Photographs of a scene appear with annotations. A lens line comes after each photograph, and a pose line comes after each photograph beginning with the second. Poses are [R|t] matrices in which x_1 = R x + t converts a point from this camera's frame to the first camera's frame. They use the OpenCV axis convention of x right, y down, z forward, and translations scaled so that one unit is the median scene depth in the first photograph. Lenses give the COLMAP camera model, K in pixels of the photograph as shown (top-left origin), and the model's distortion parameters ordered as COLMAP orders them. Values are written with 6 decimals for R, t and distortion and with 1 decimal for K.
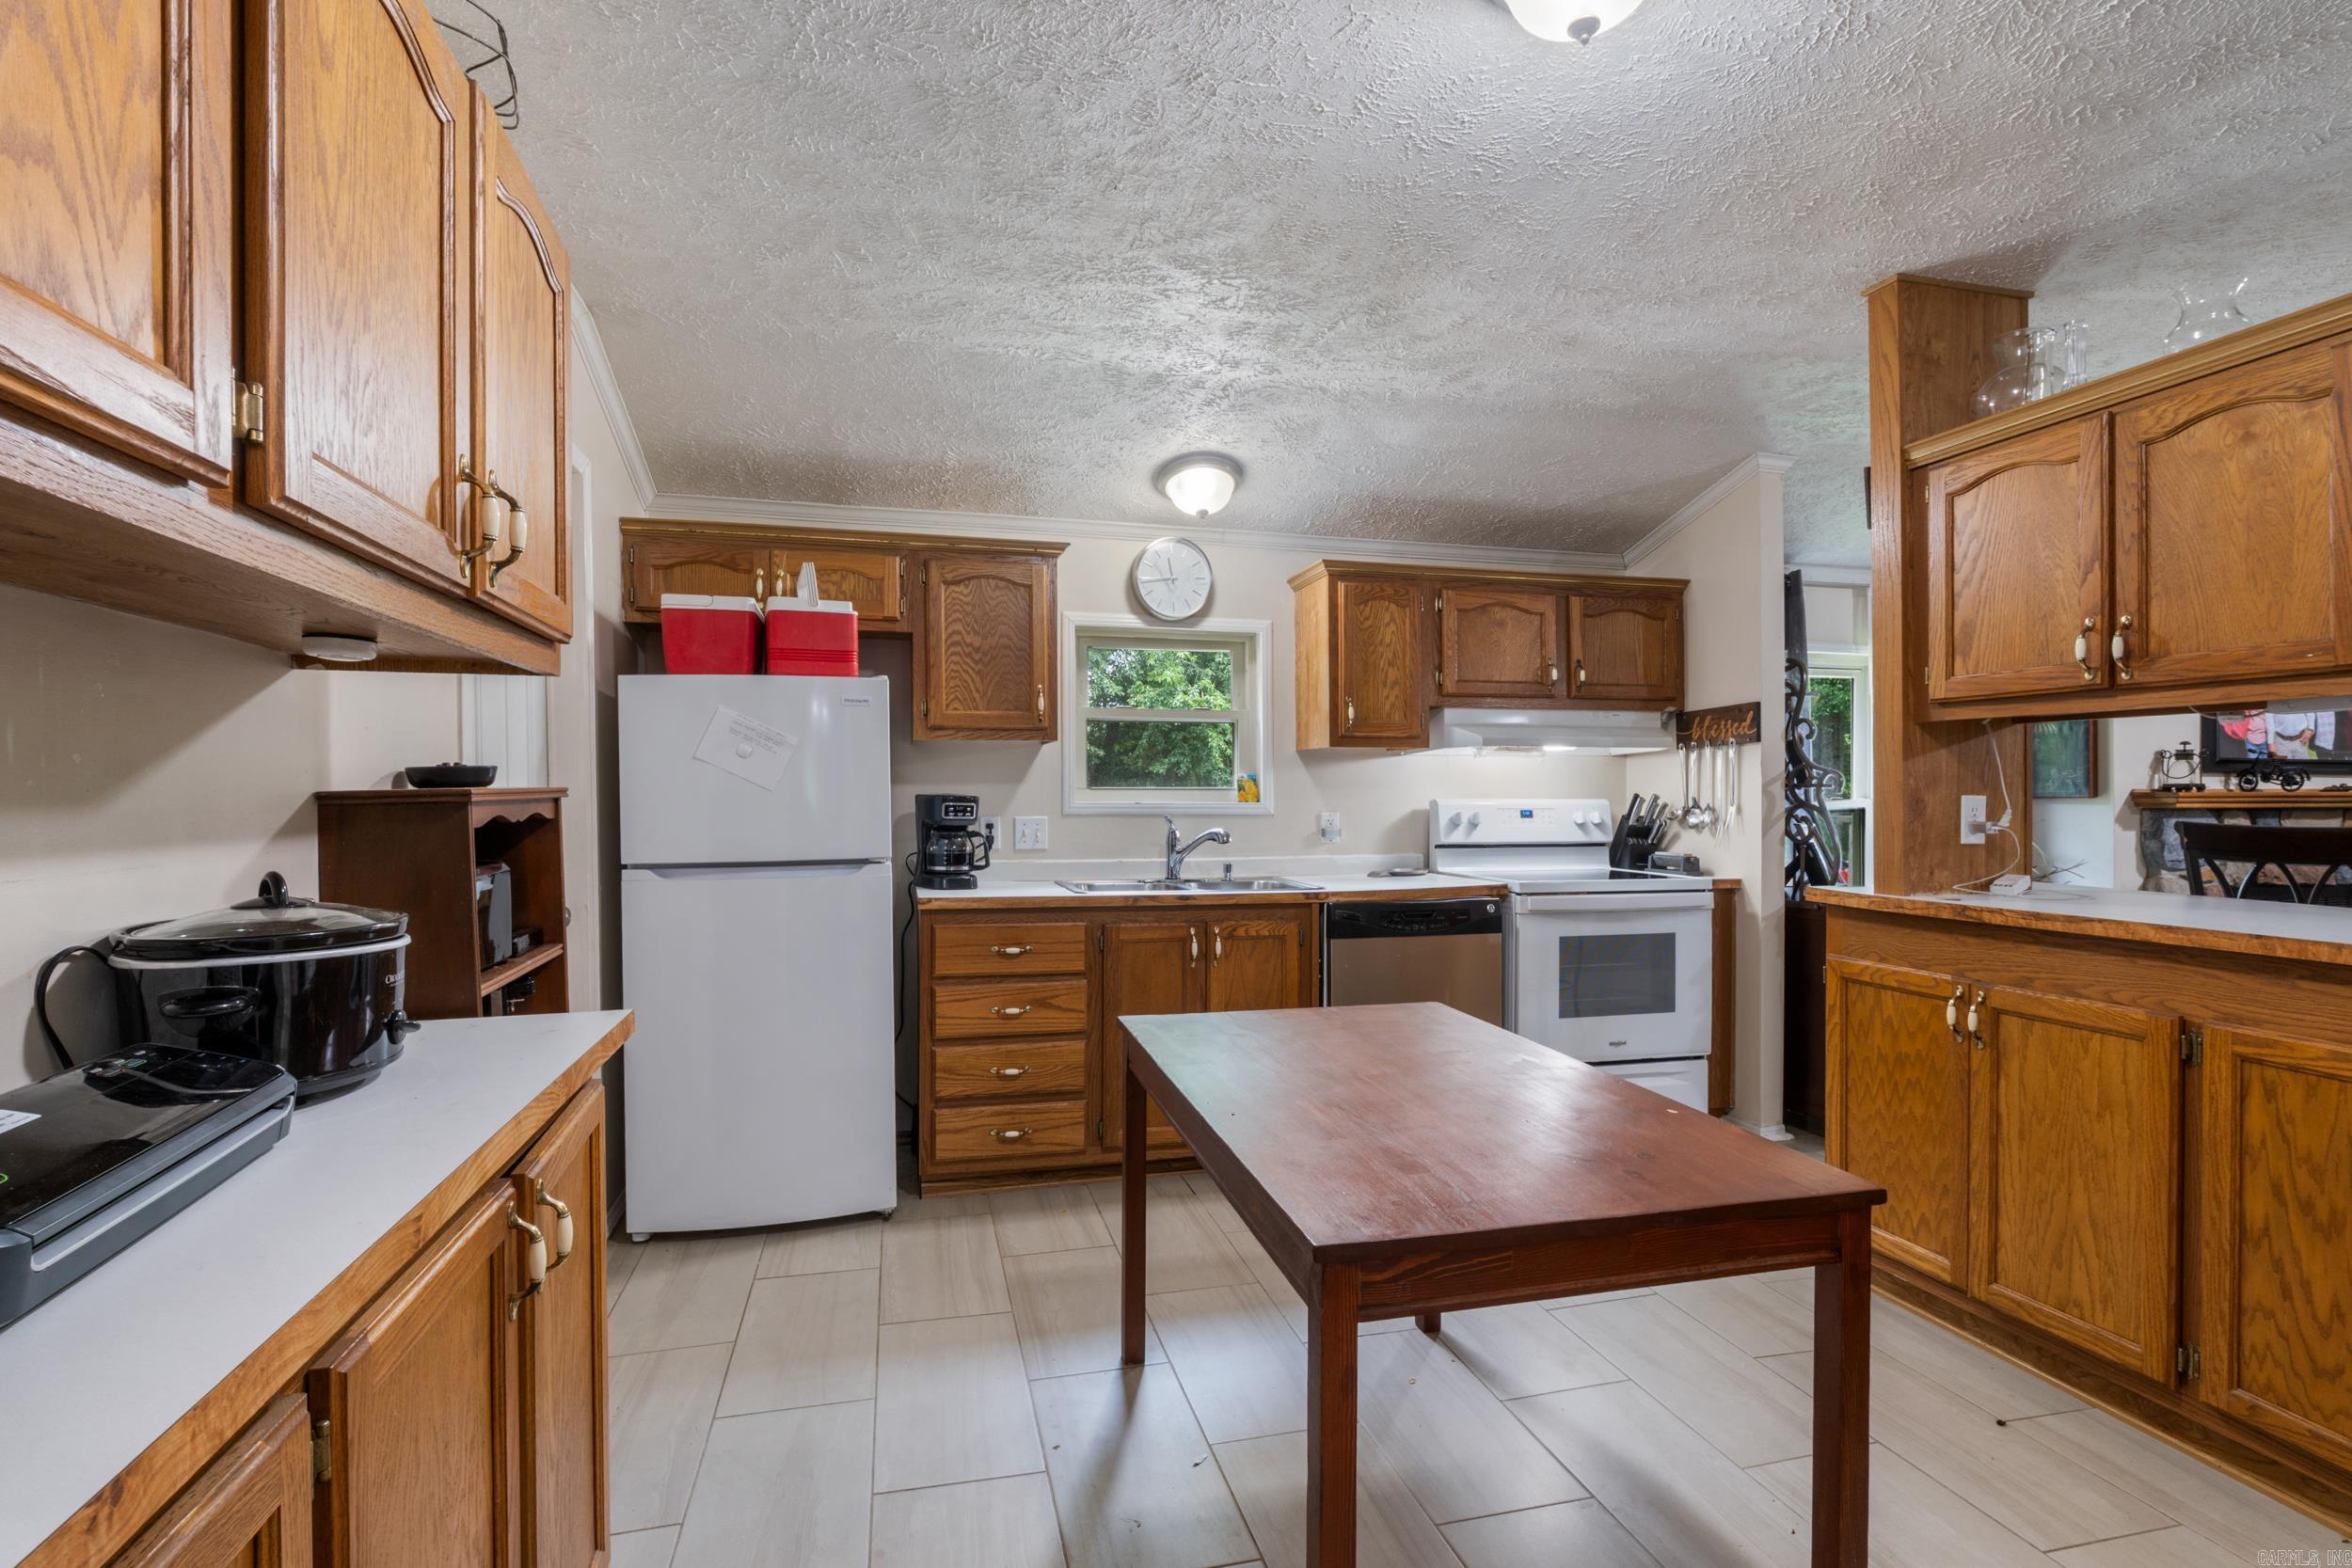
lens RADIAL K [[1094.4, 0, 1174.9], [0, 1094.4, 797.6], [0, 0, 1]] dist [0.001256, 0.000681]
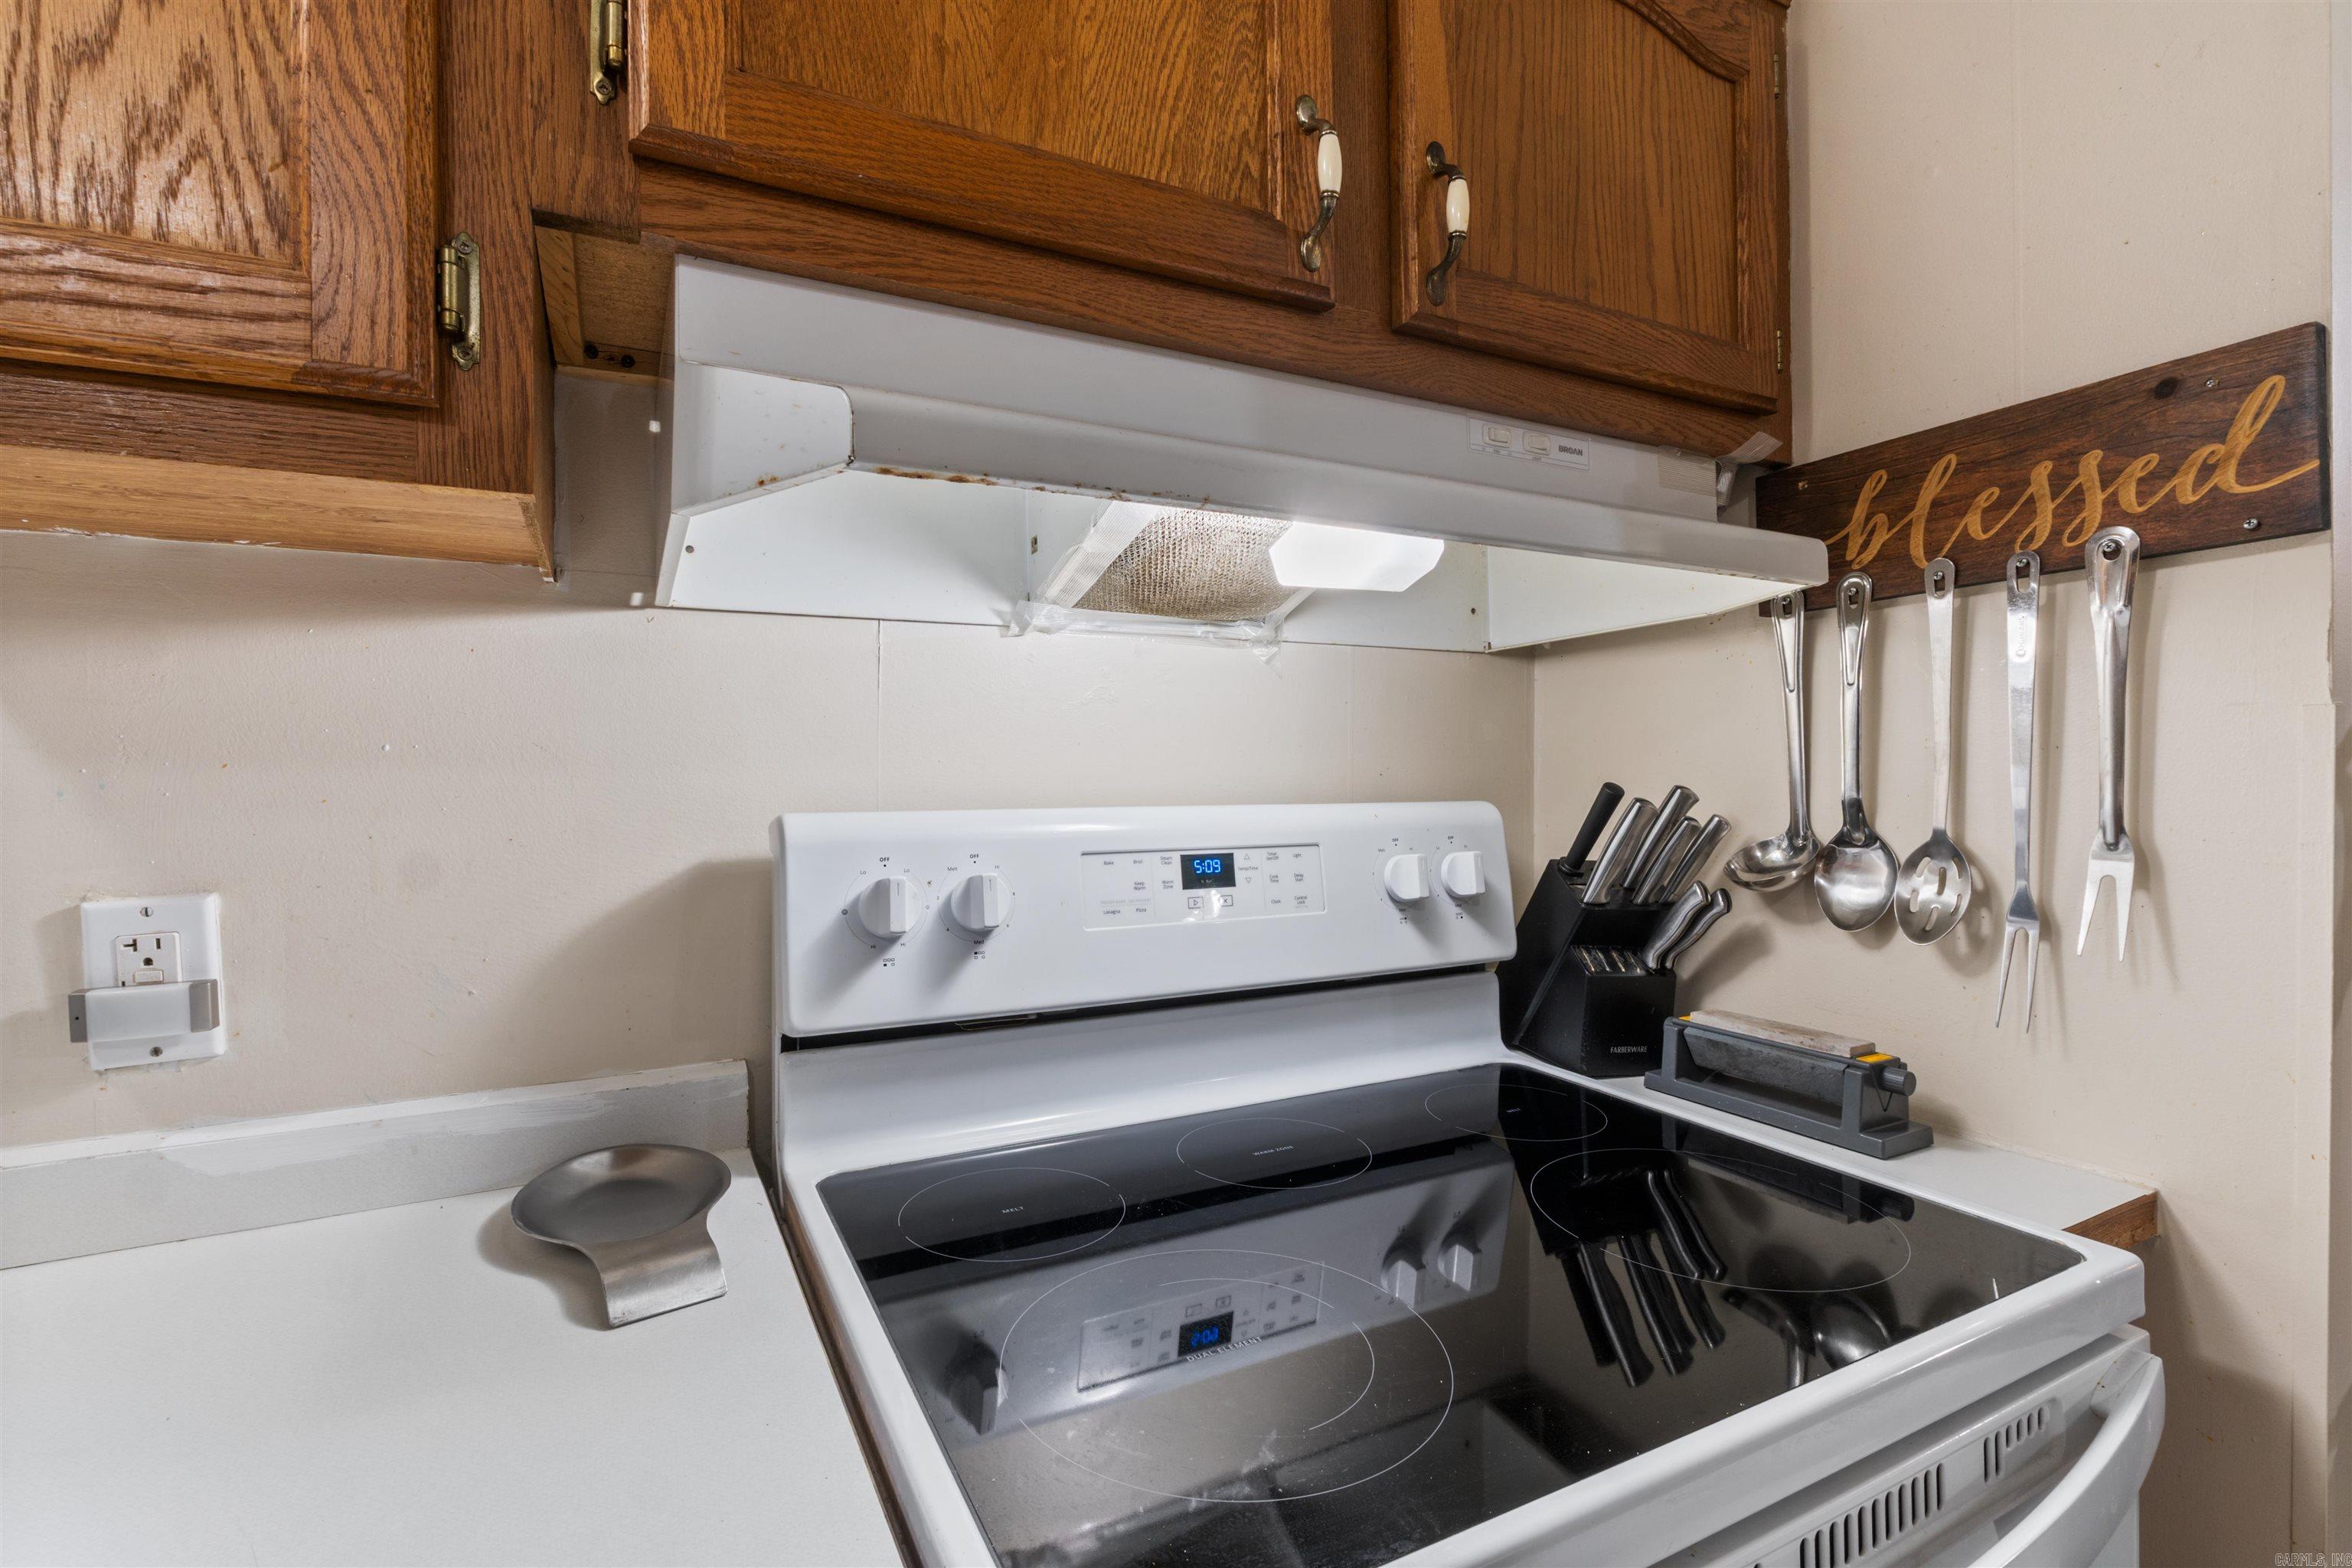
lens RADIAL K [[1085.7, 0, 1165.6], [0, 1085.7, 768.4], [0, 0, 1]] dist [-0.006046, 0.001190]
pose [[0.974932, -0.001845, 0.222494, 0.286949], [0.001286, 0.999996, 0.002656, -0.008898], [-0.222498, -0.002303, 0.974930, 0.851997]]
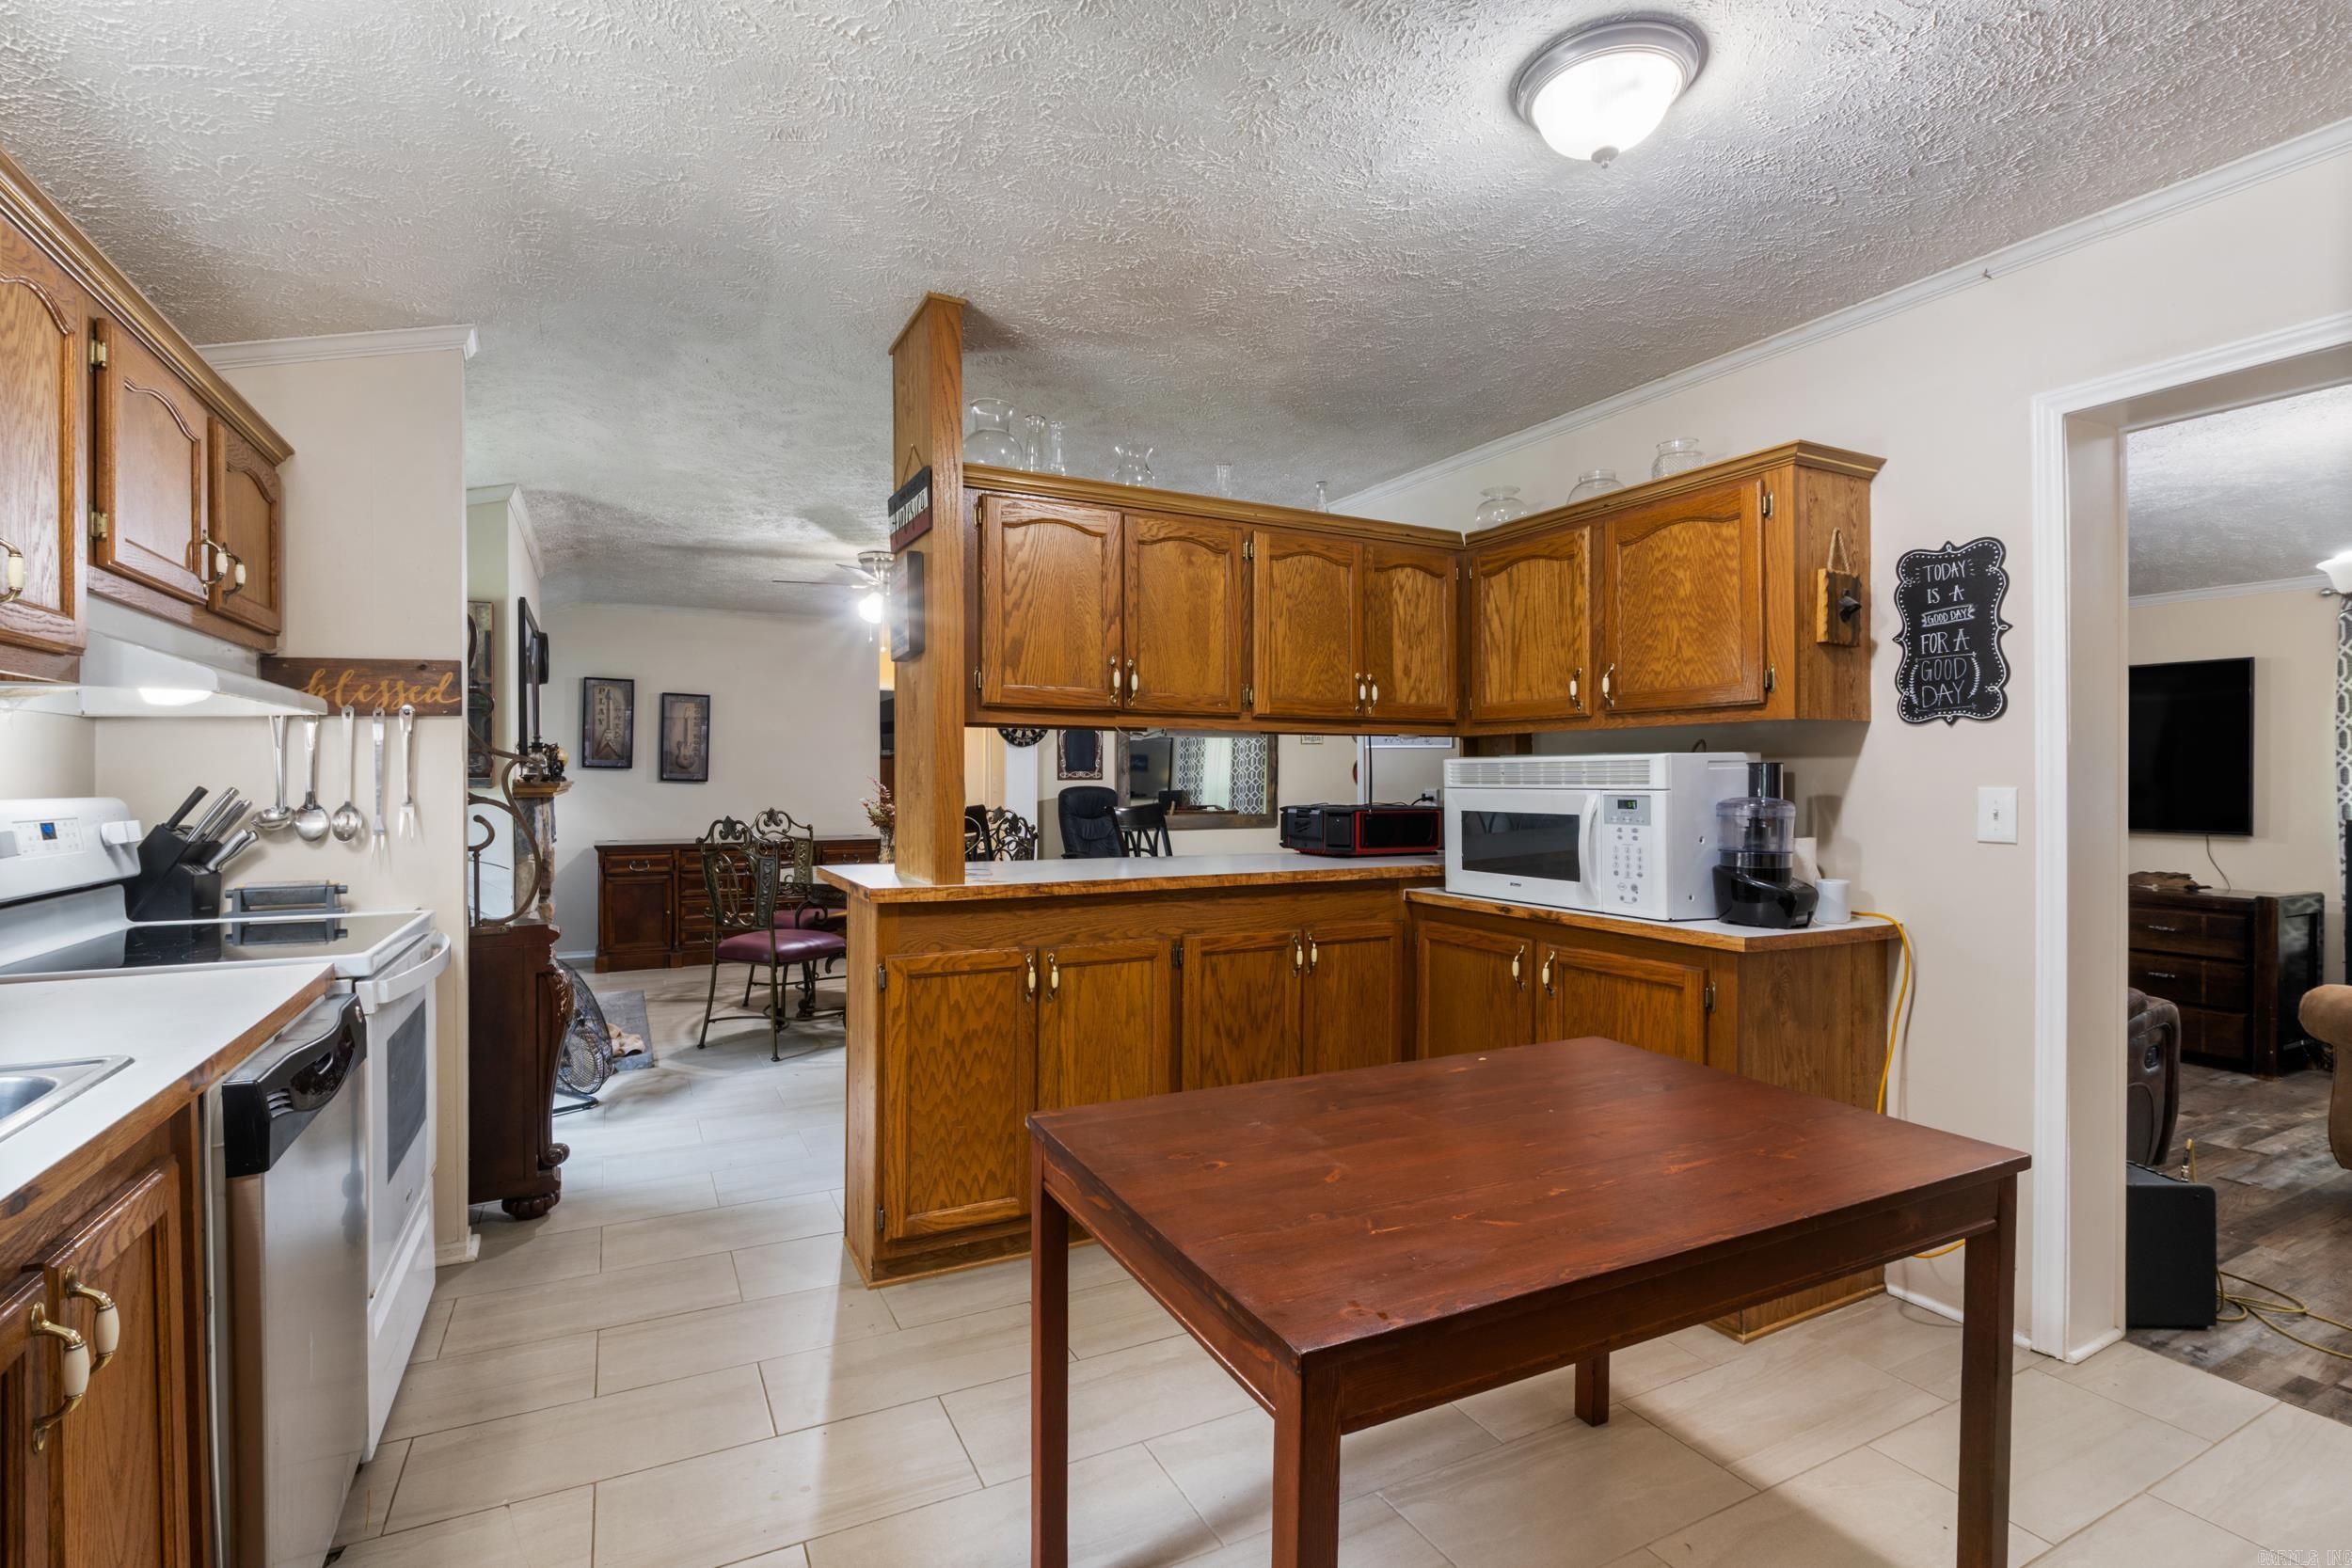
lens RADIAL K [[1085.6, 0, 1165.6], [0, 1085.6, 768.4], [0, 0, 1]] dist [-0.006046, 0.001190]
pose [[-0.221042, 0.005697, 0.975248, -0.273264], [0.000841, 0.999984, -0.005651, -0.011003], [-0.975264, -0.000429, -0.221043, 0.696197]]
